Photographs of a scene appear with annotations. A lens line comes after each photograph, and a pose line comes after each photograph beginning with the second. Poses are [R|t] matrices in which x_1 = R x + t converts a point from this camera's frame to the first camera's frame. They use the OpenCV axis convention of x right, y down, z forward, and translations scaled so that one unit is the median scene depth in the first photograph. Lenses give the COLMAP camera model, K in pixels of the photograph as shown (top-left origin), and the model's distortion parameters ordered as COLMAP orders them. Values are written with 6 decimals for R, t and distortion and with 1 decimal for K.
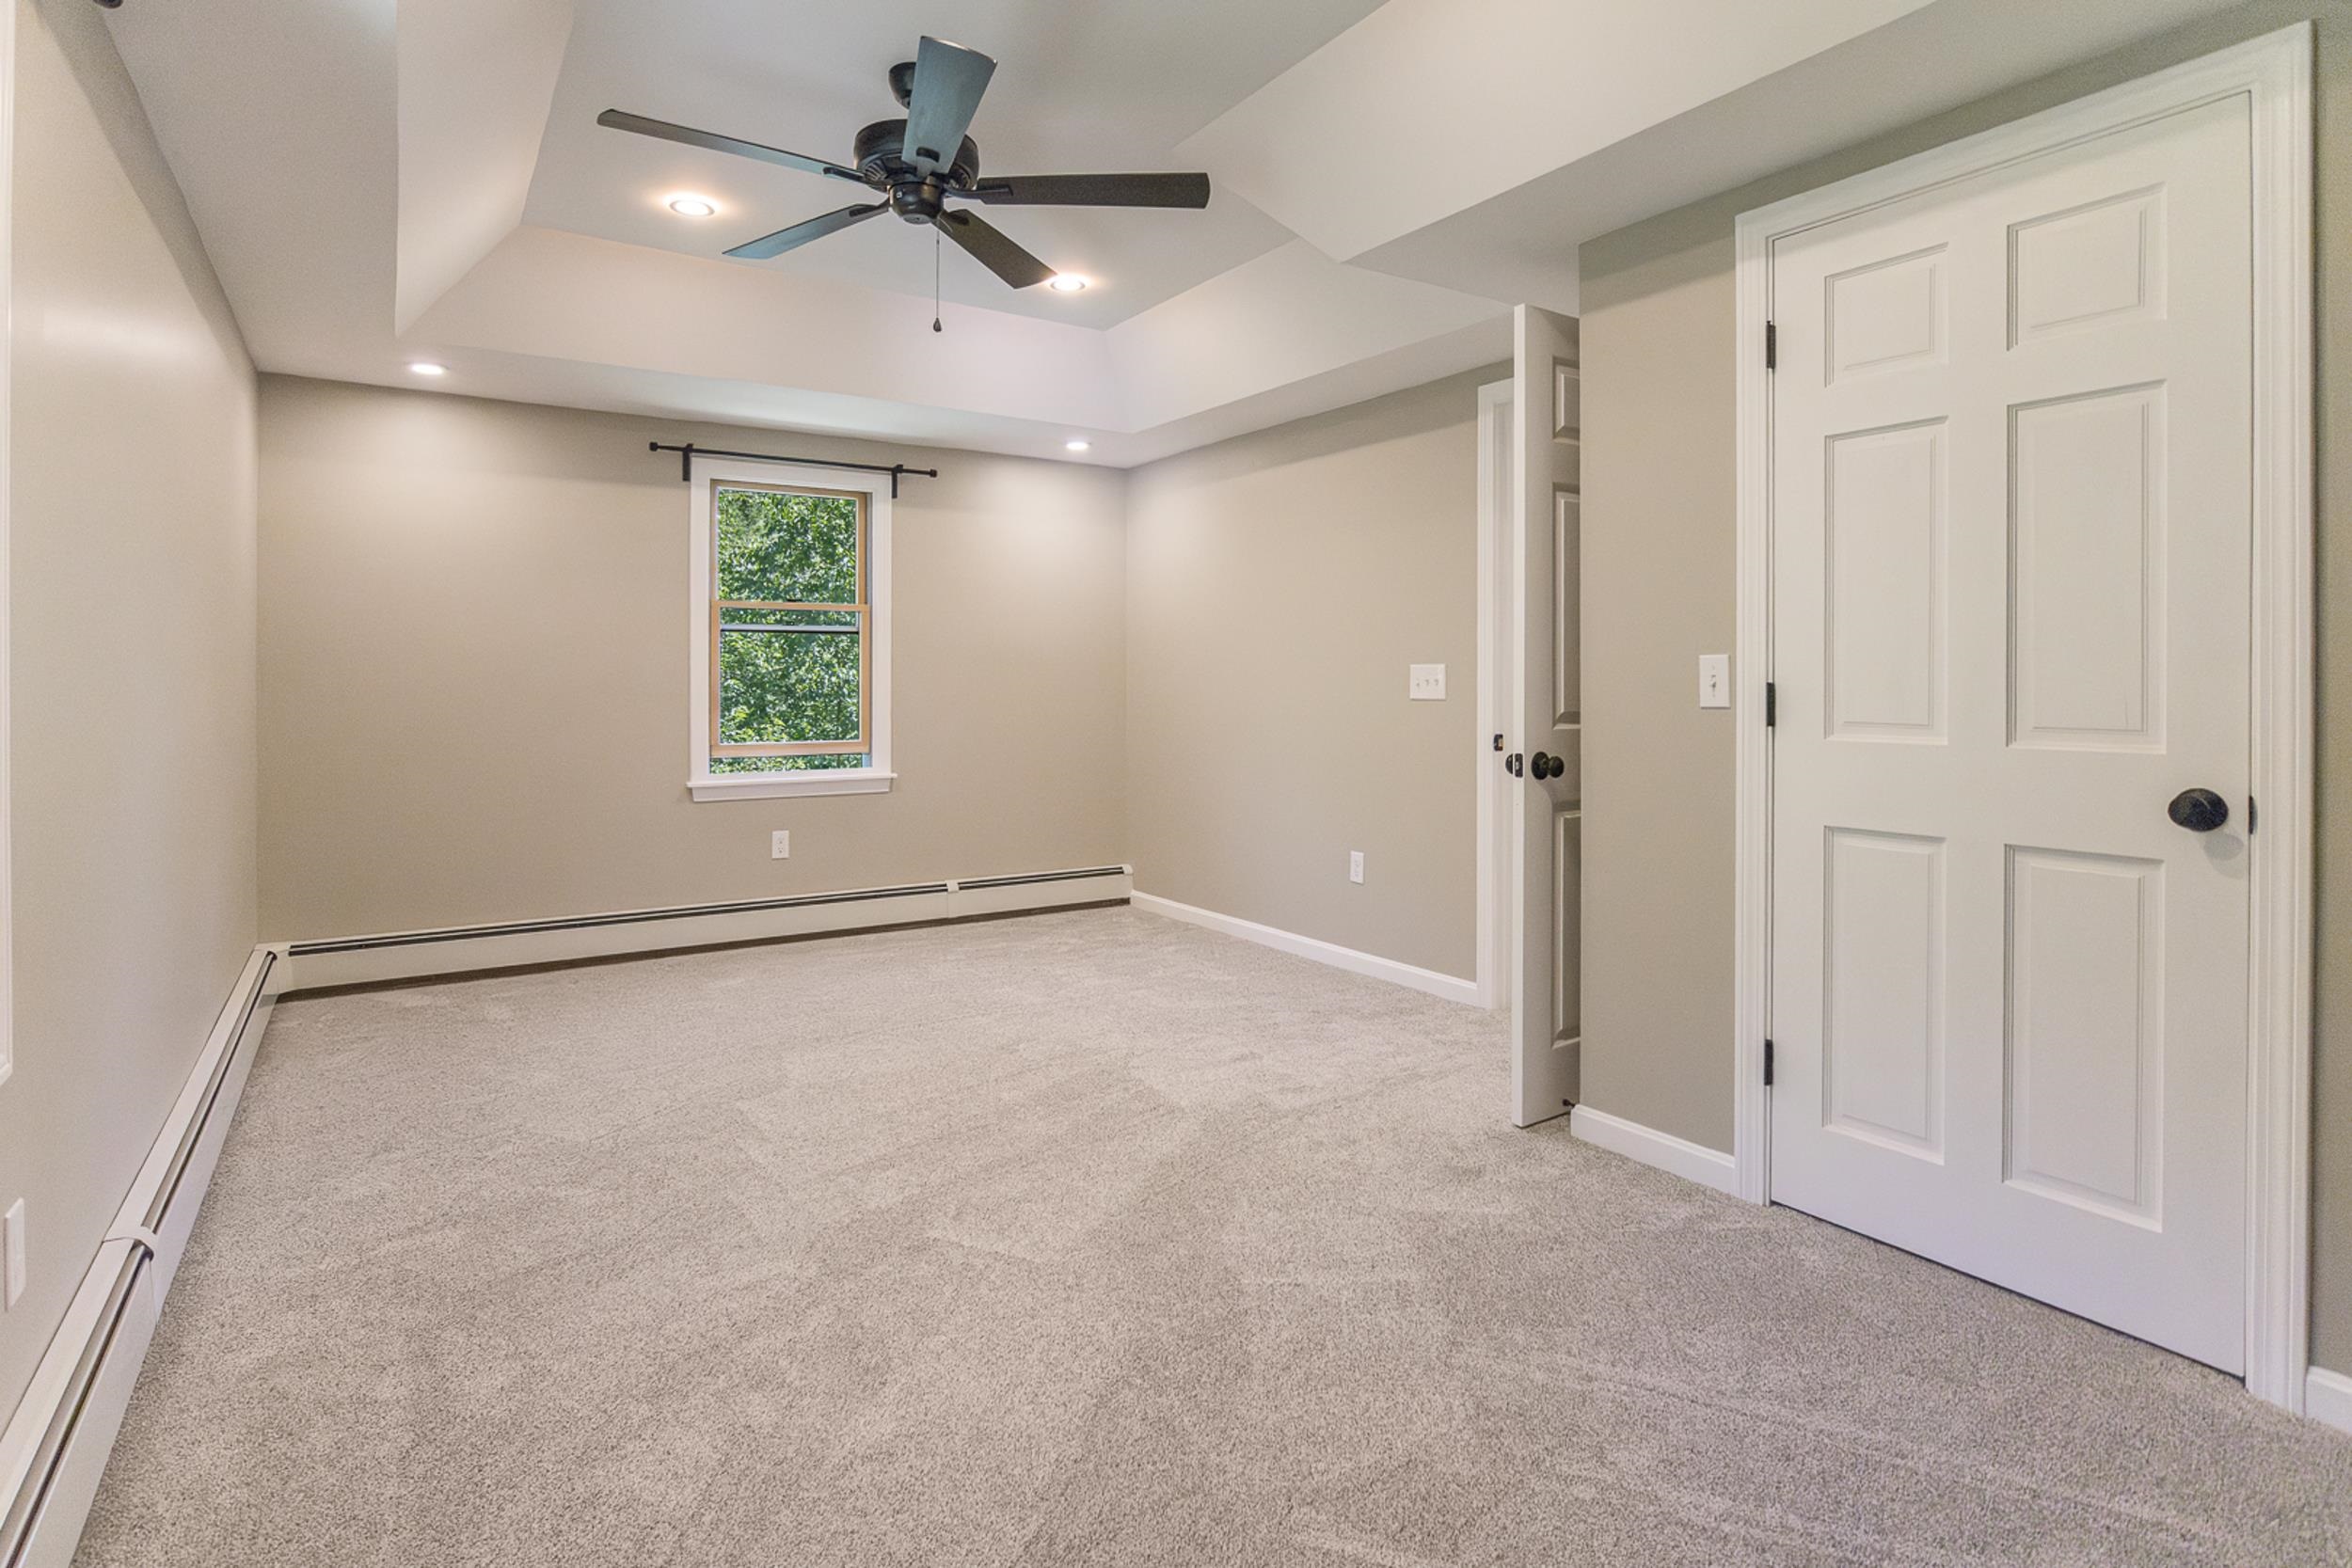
lens RADIAL K [[1201.3, 0, 1173.6], [0, 1201.3, 758.6], [0, 0, 1]] dist [-0.033627, 0.014973]
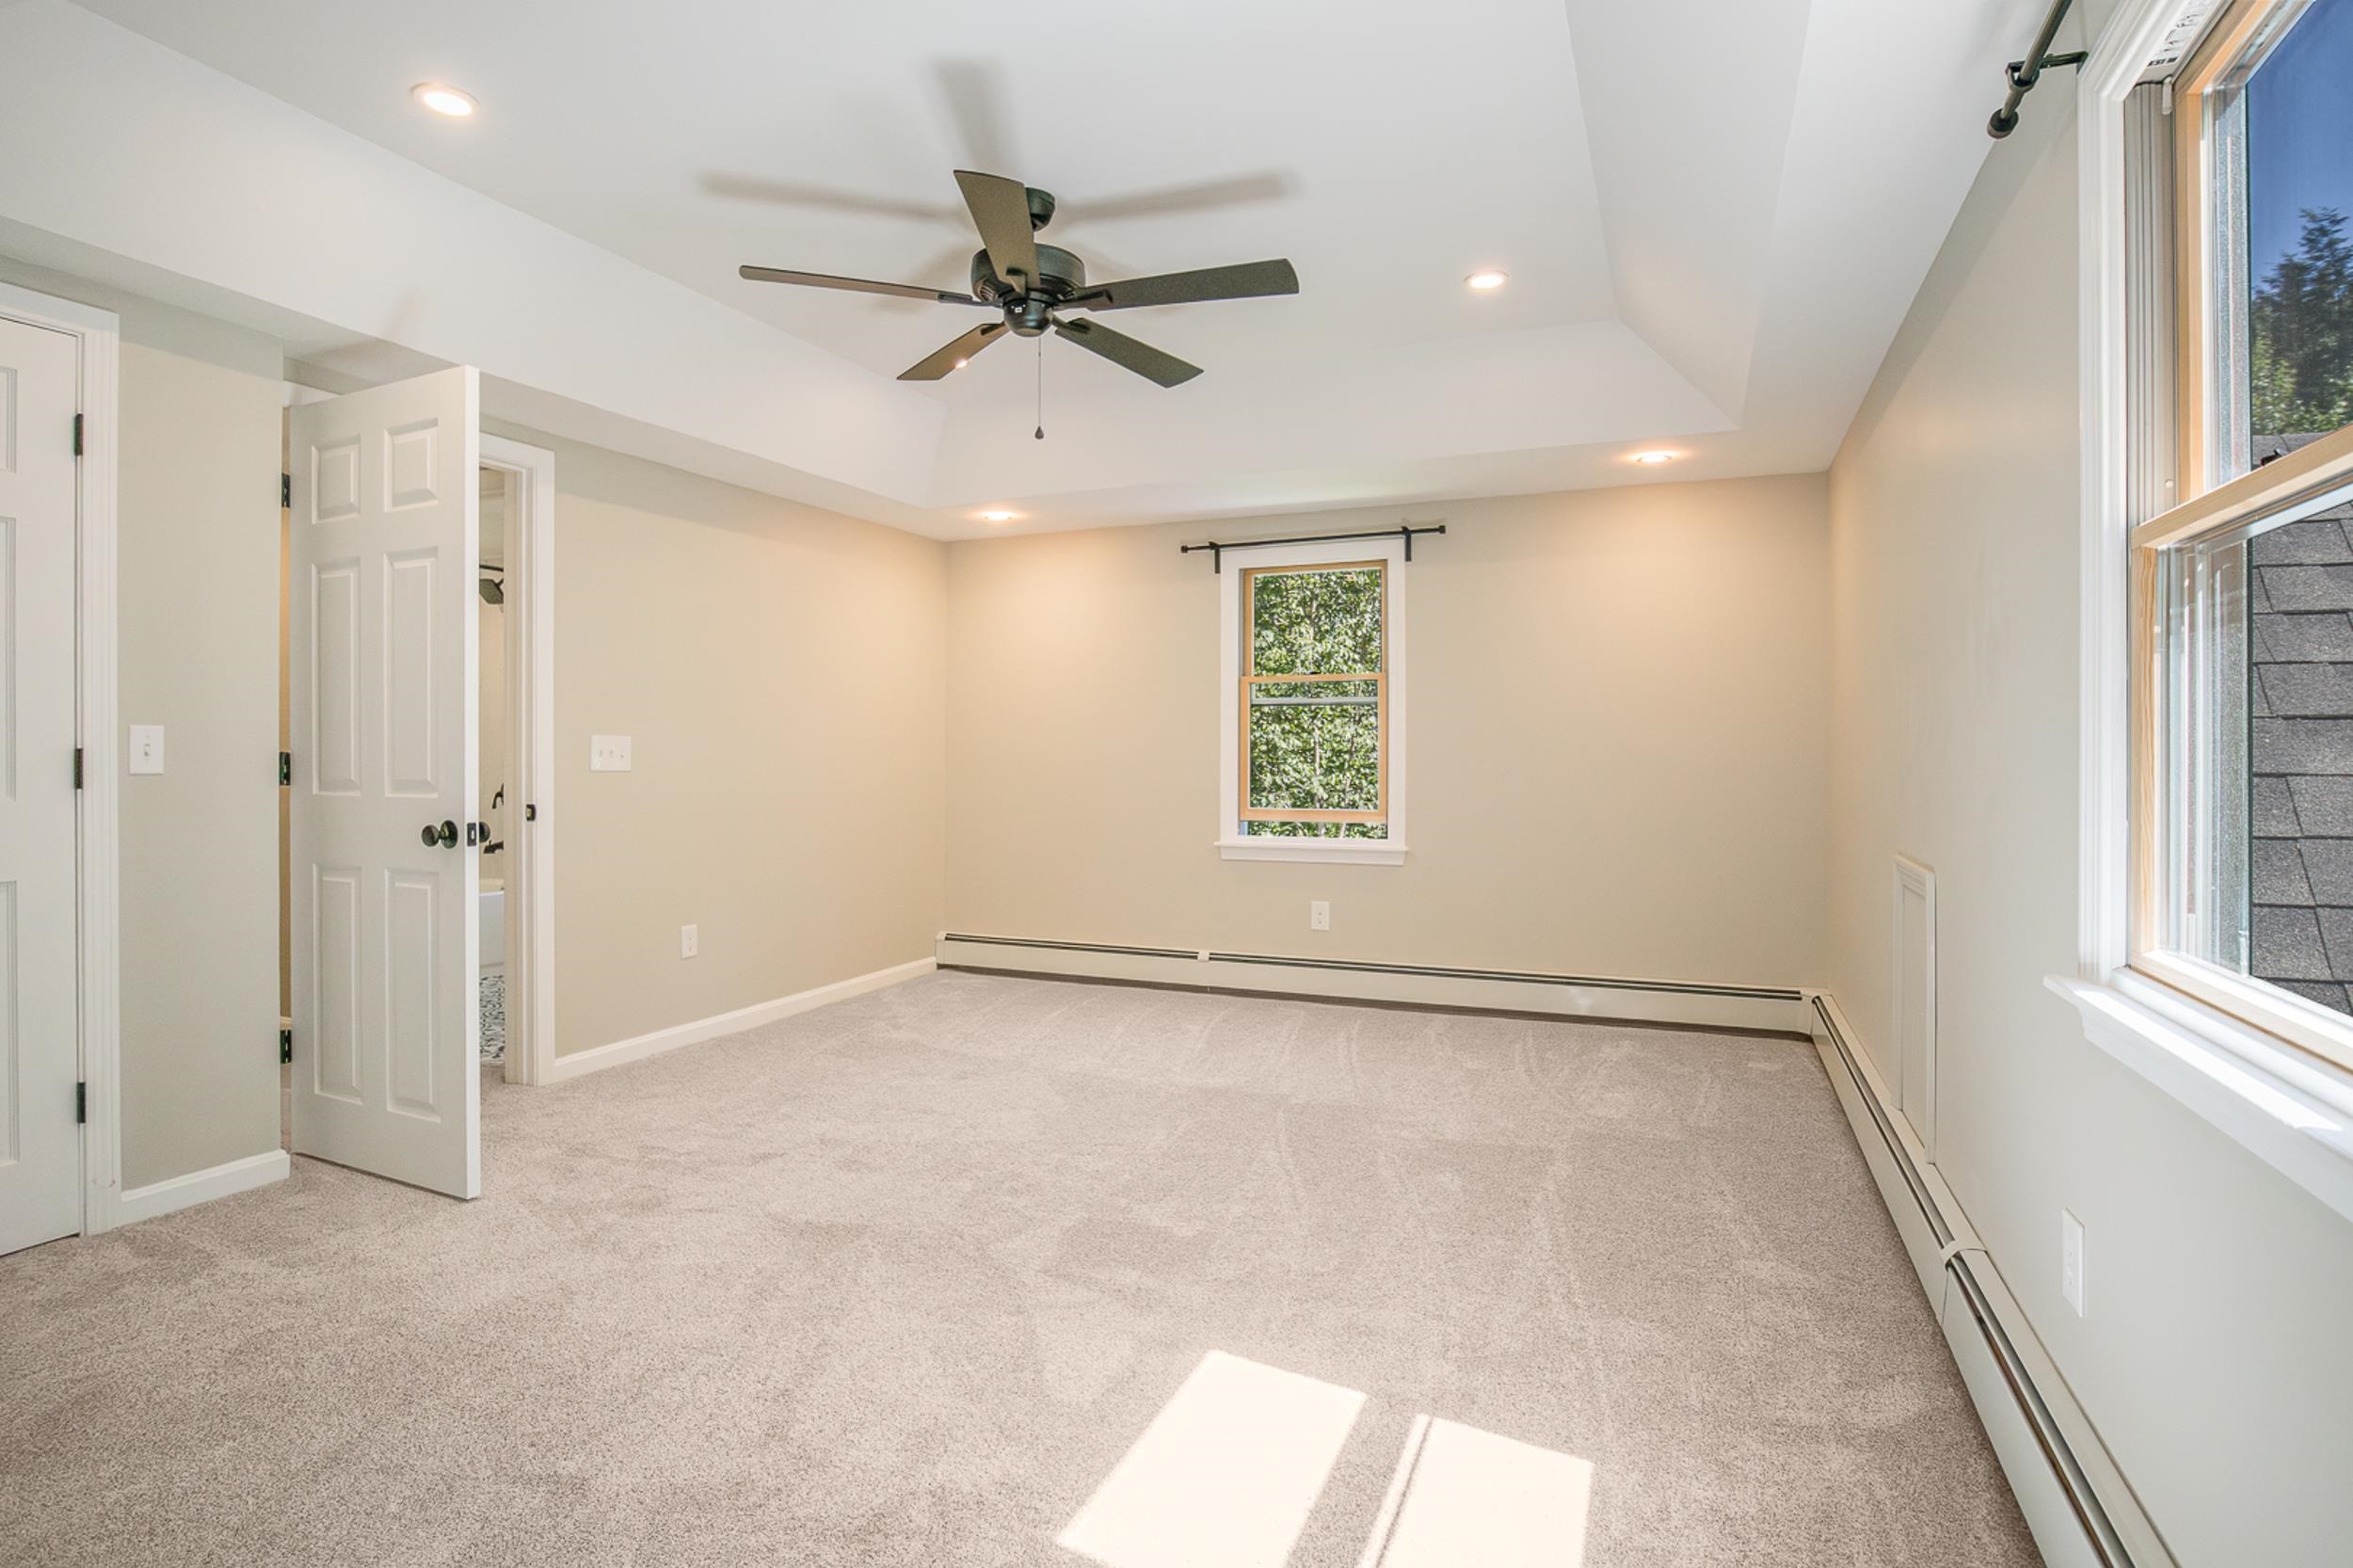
lens RADIAL K [[1221.9, 0, 1176.5], [0, 1221.9, 784.0], [0, 0, 1]] dist [0.002856, 0.000517]
pose [[0.564913, 0.017023, -0.824975, 0.510774], [-0.046146, 0.998874, -0.010988, -0.019389], [0.823859, 0.044276, 0.565062, 0.315473]]
